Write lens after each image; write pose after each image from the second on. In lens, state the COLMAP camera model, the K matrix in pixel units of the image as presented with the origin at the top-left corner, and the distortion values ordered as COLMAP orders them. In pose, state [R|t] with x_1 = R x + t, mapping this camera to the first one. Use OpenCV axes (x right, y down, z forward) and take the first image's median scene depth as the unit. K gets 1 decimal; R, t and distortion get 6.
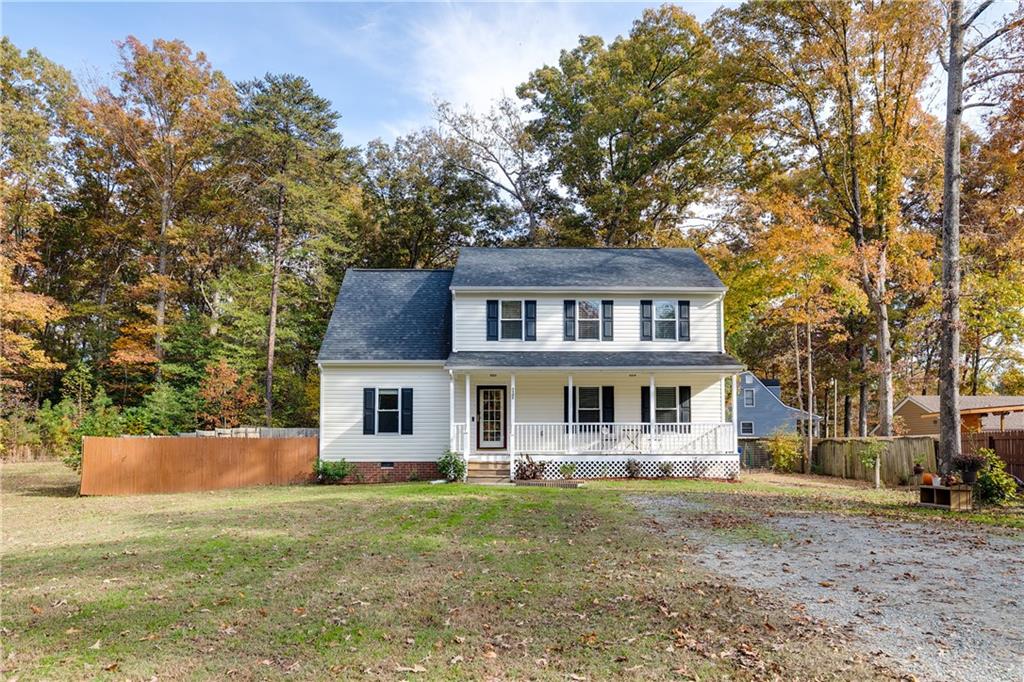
lens RADIAL K [[672.2, 0, 523.4], [0, 672.2, 403.3], [0, 0, 1]] dist [-0.007884, -0.004804]
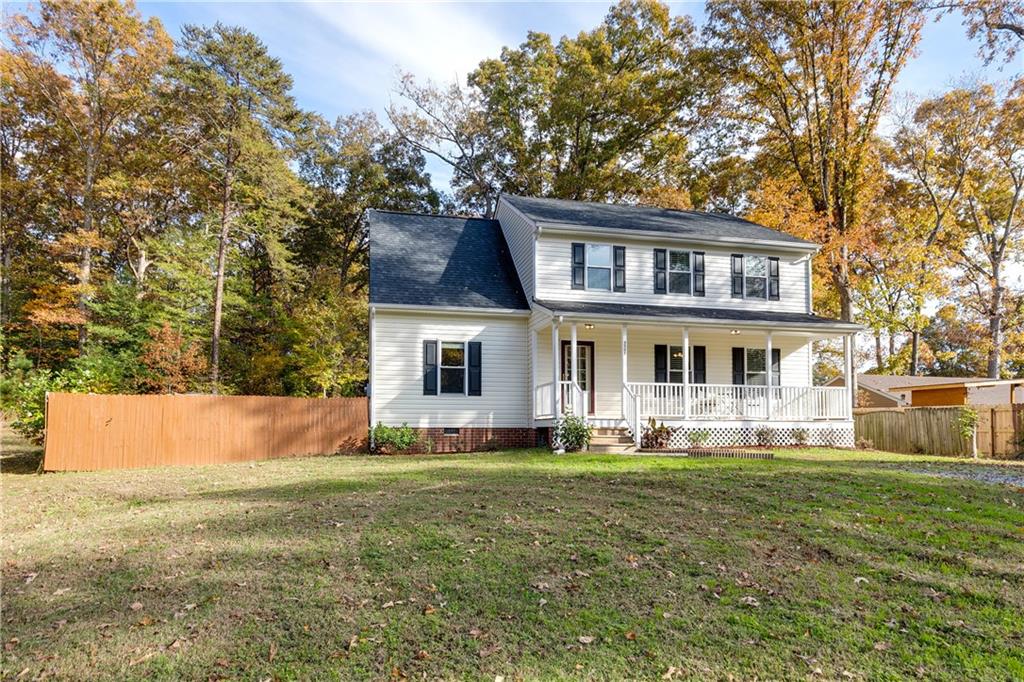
lens RADIAL K [[563.0, 0, 491.1], [0, 563.0, 394.9], [0, 0, 1]] dist [0.001024, 0.000370]
pose [[0.984740, 0.016091, 0.173287, -0.275580], [-0.018564, 0.999747, 0.012663, 0.035271], [-0.173040, -0.015687, 0.984790, 0.293576]]
